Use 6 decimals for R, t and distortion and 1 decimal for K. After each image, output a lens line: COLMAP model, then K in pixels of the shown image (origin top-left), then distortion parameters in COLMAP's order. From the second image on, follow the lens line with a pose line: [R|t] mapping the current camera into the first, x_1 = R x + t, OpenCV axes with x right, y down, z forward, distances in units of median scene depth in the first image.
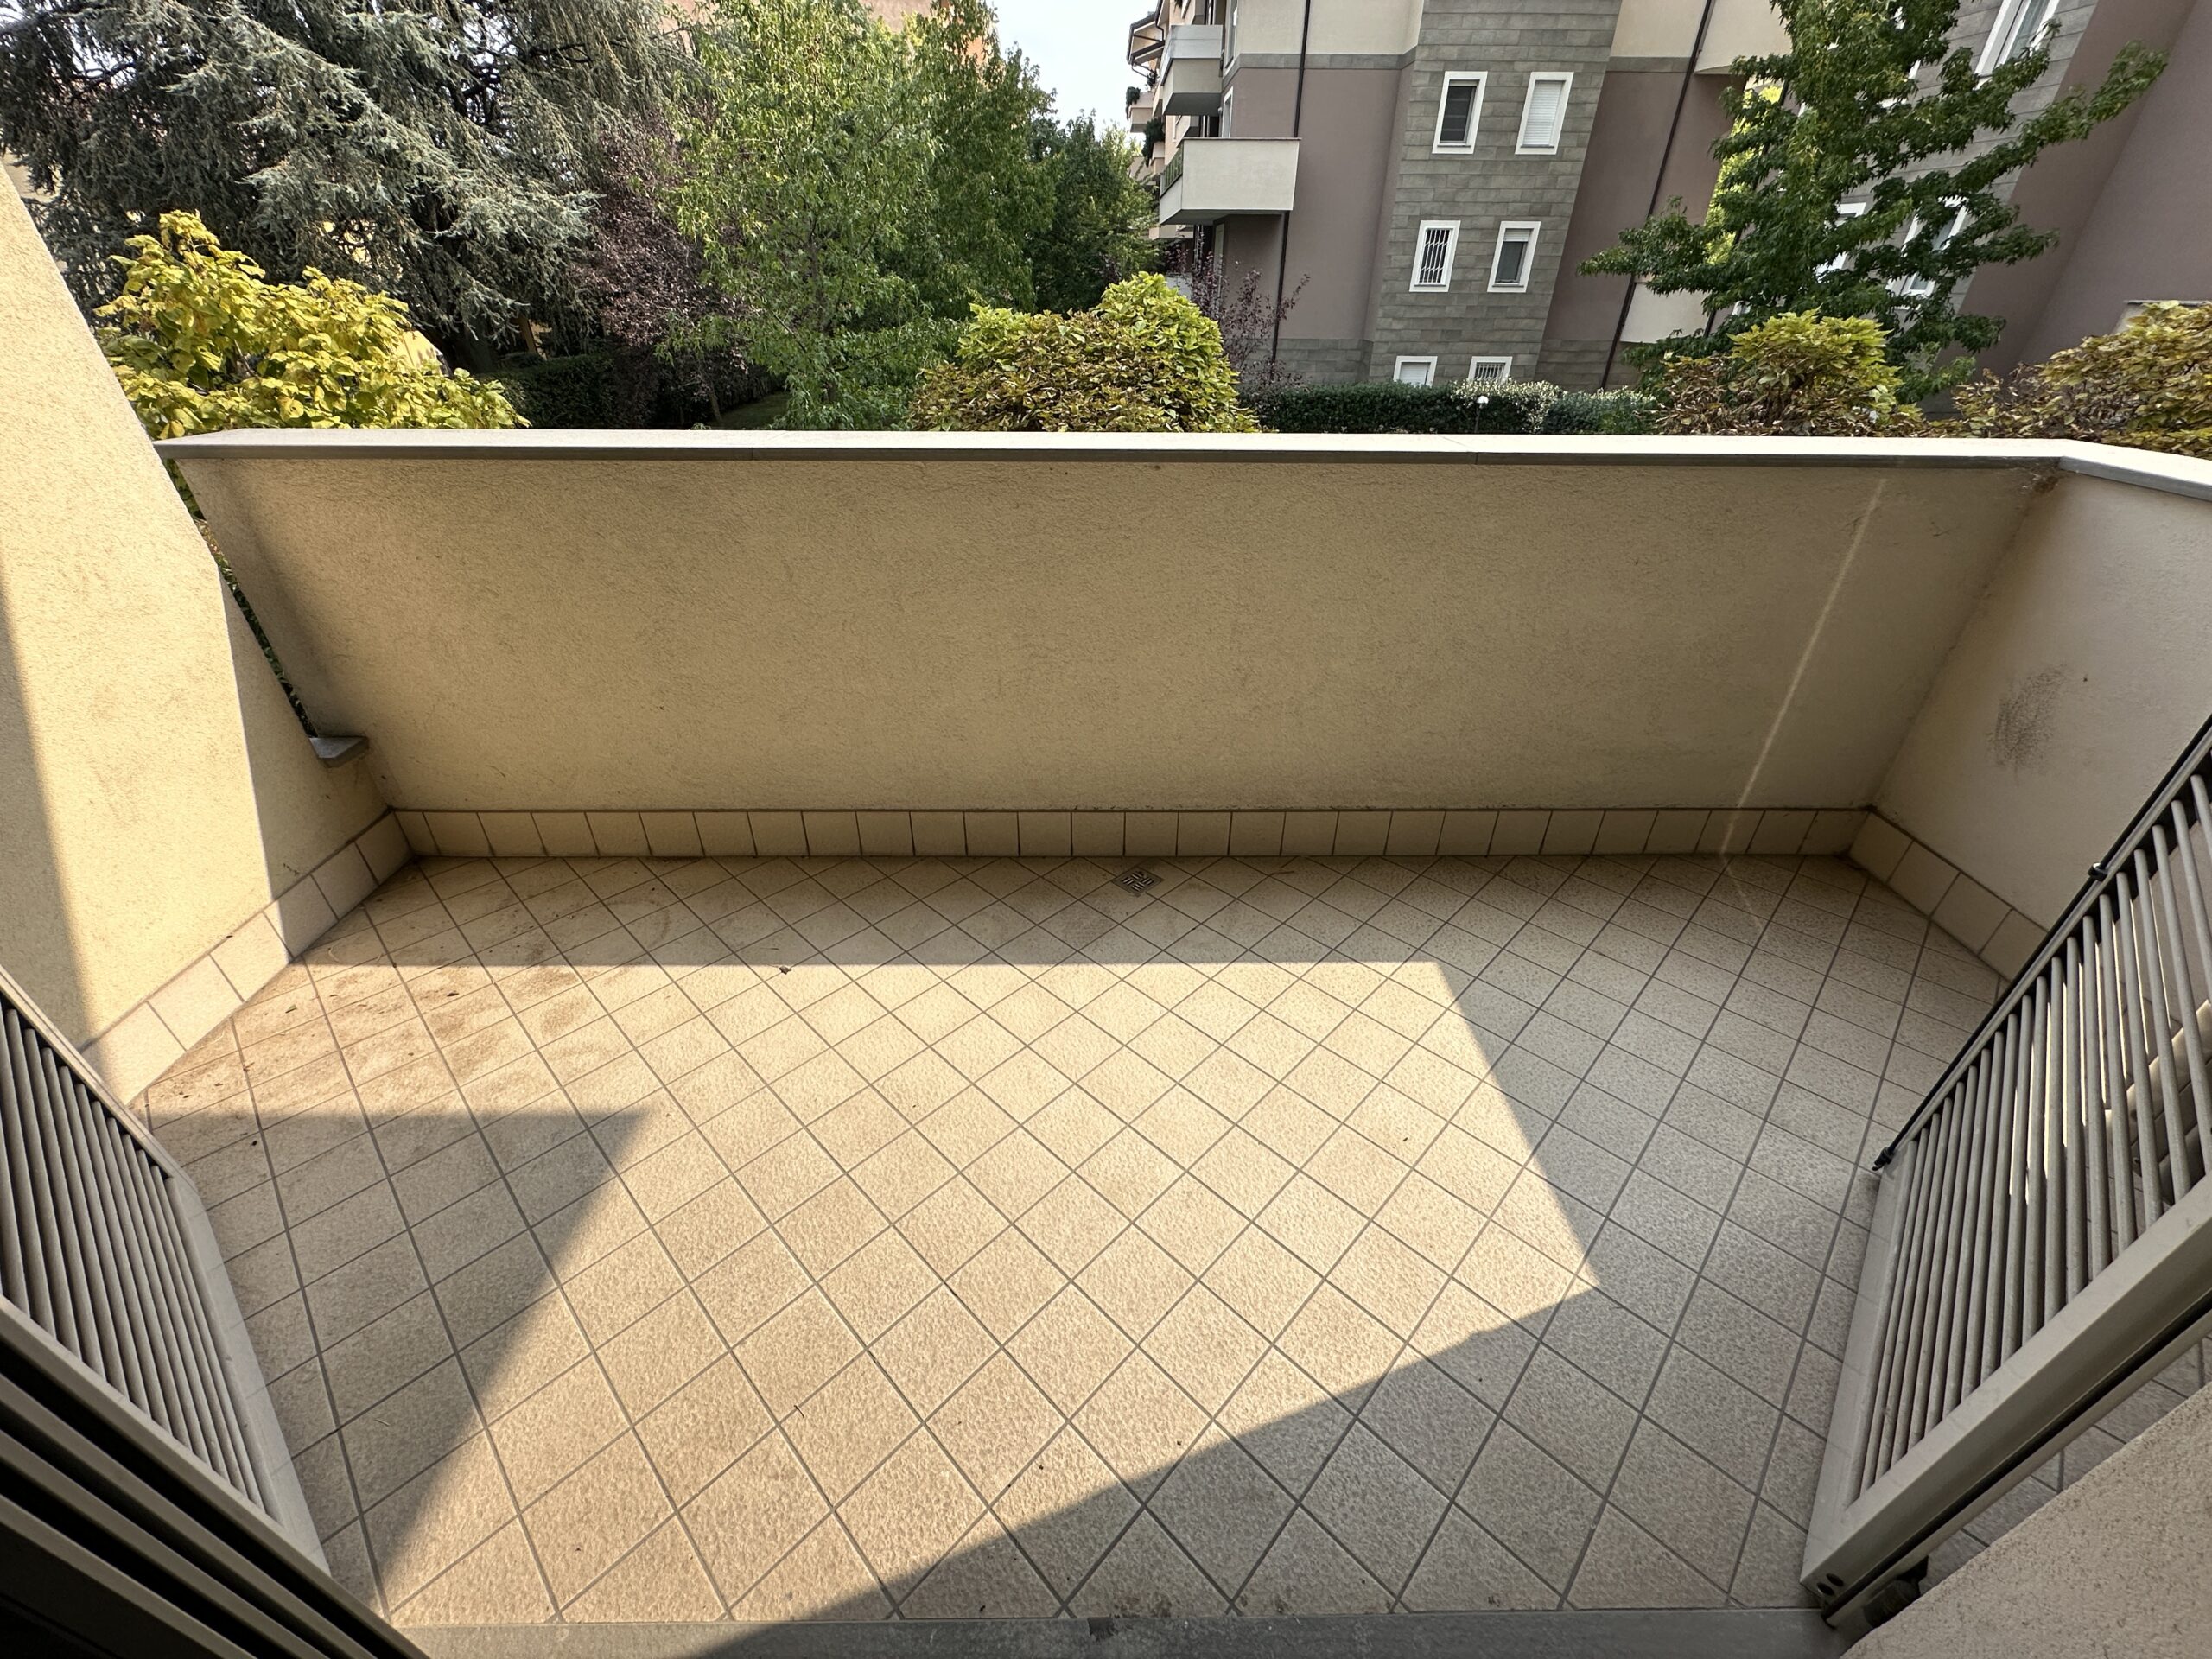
lens RADIAL K [[880.8, 0, 1104.0], [0, 880.8, 827.7], [0, 0, 1]] dist [-0.005293, 0.001175]
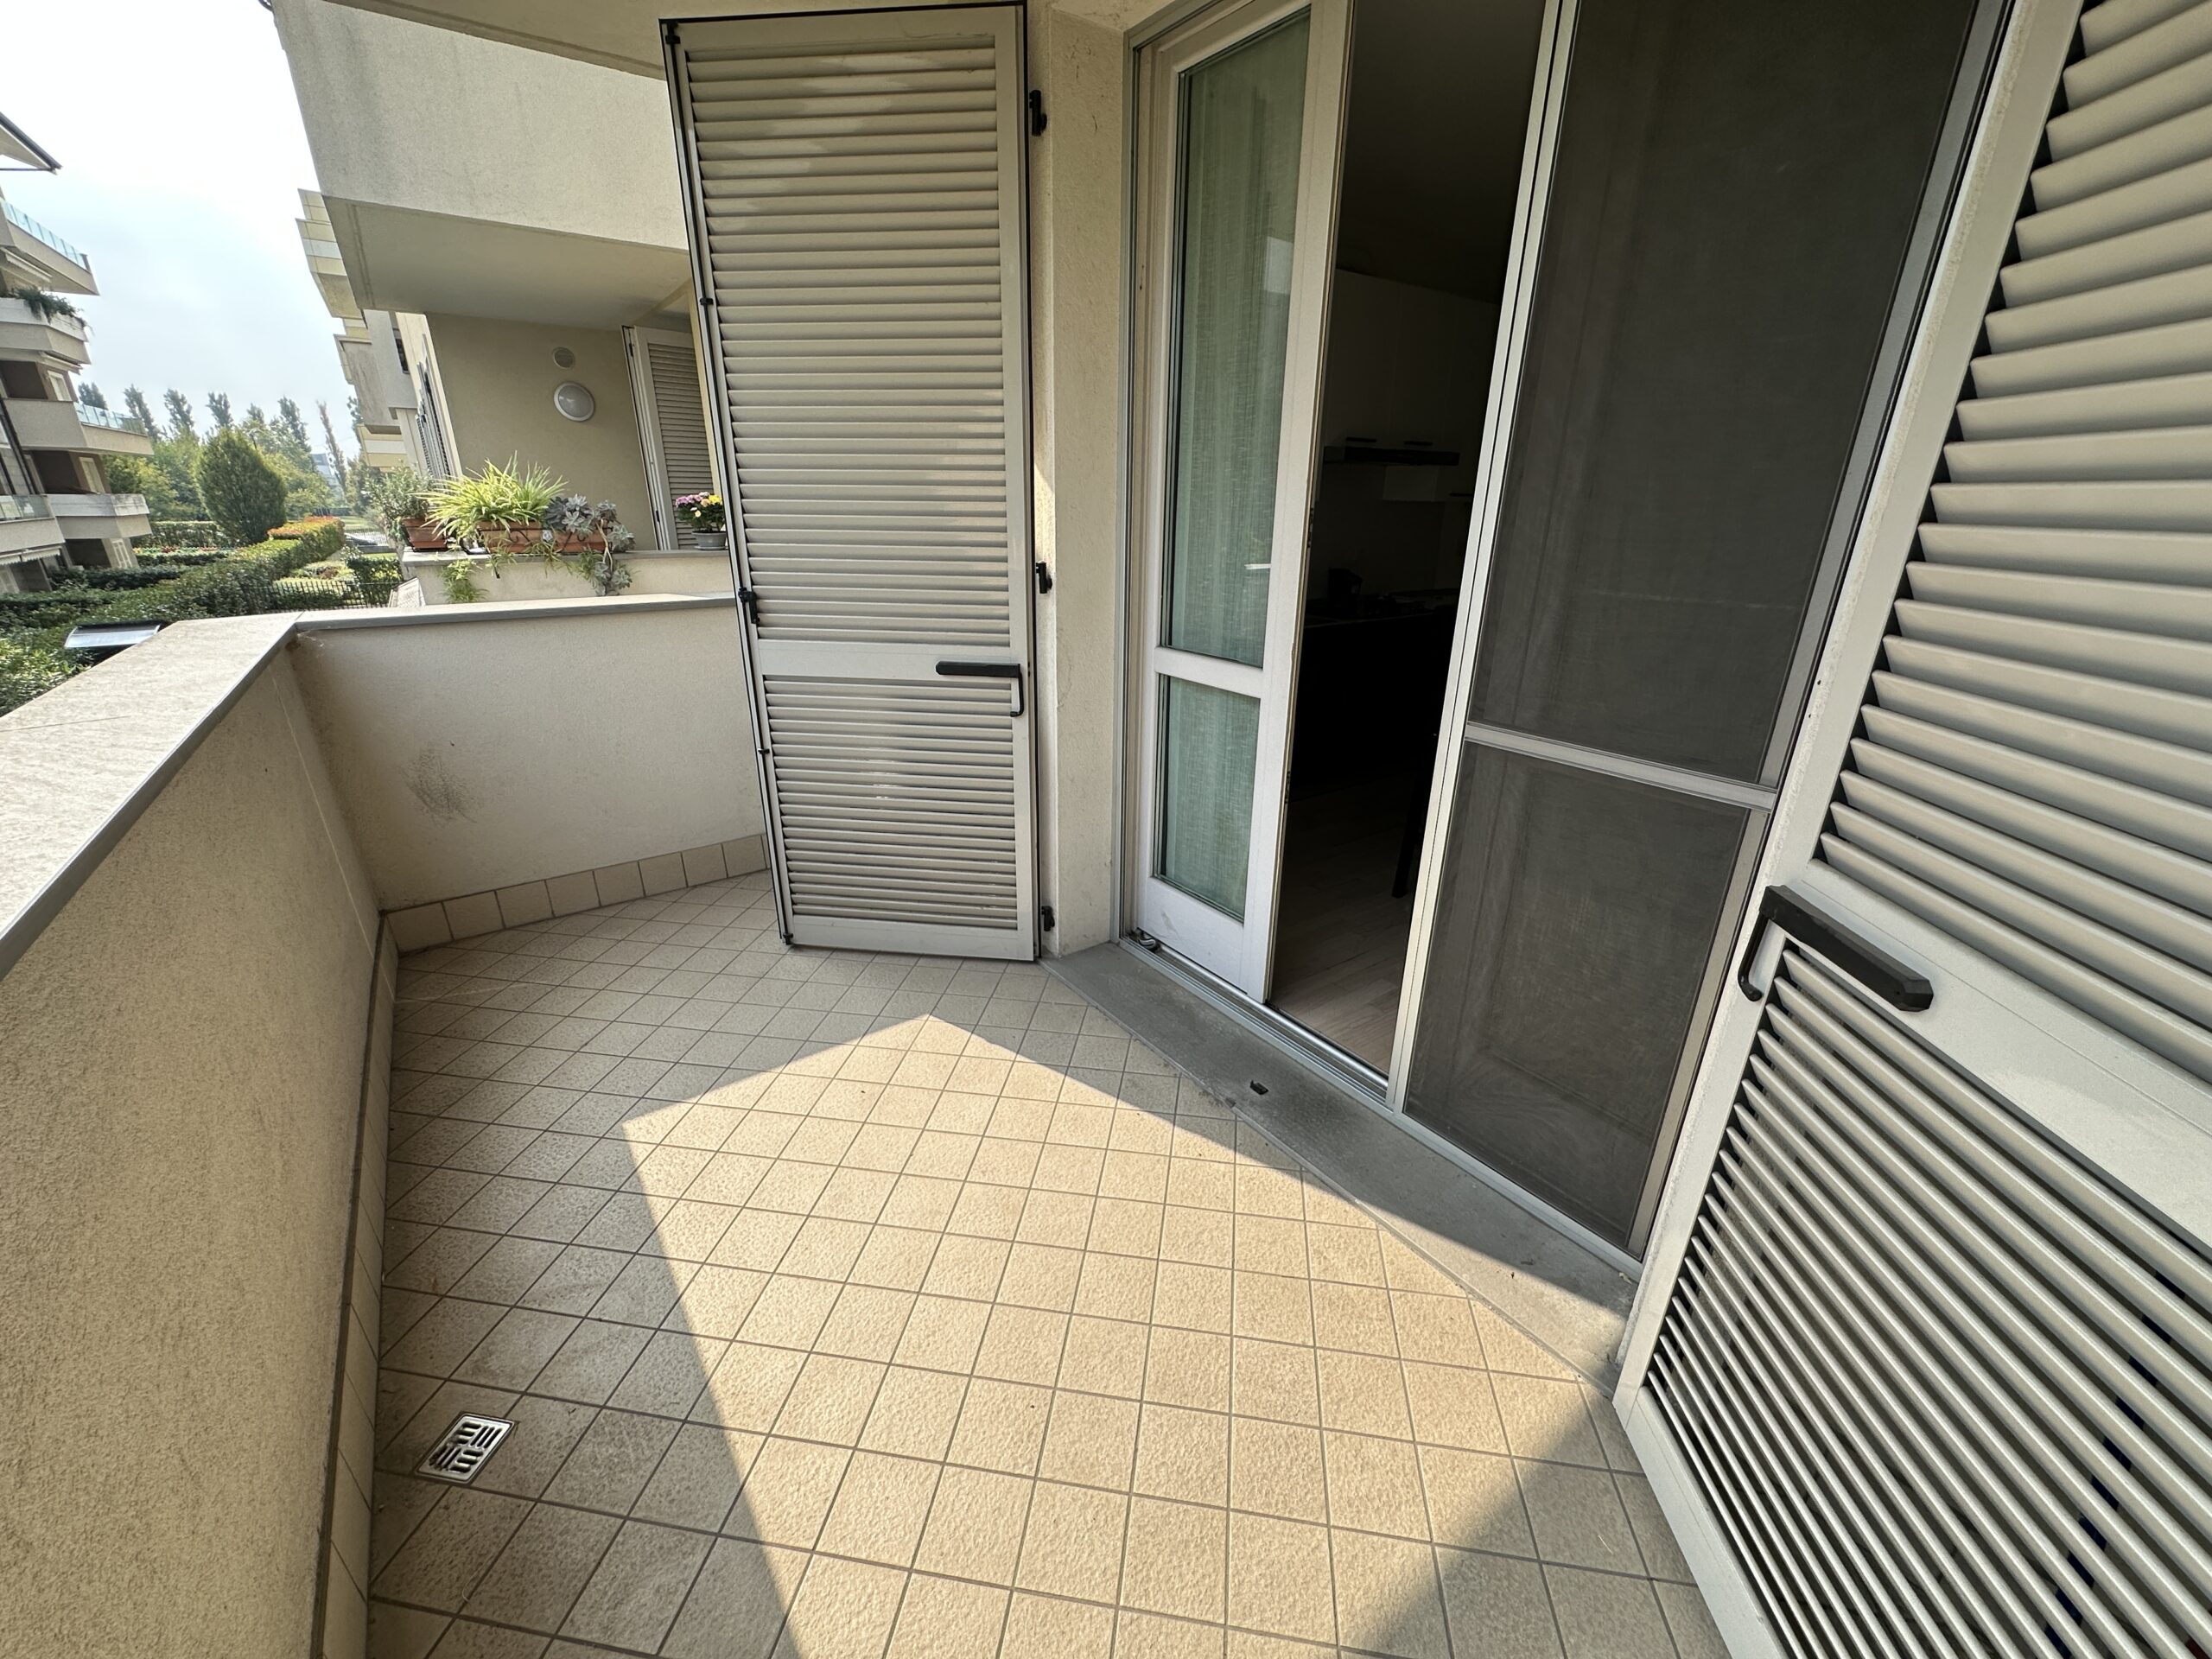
lens RADIAL K [[880.8, 0, 1104.0], [0, 880.8, 827.7], [0, 0, 1]] dist [-0.005293, 0.001175]
pose [[-0.581242, -0.297785, 0.757286, -0.634404], [0.427594, 0.680022, 0.595595, -0.463490], [-0.692330, 0.669996, -0.267927, 0.704789]]
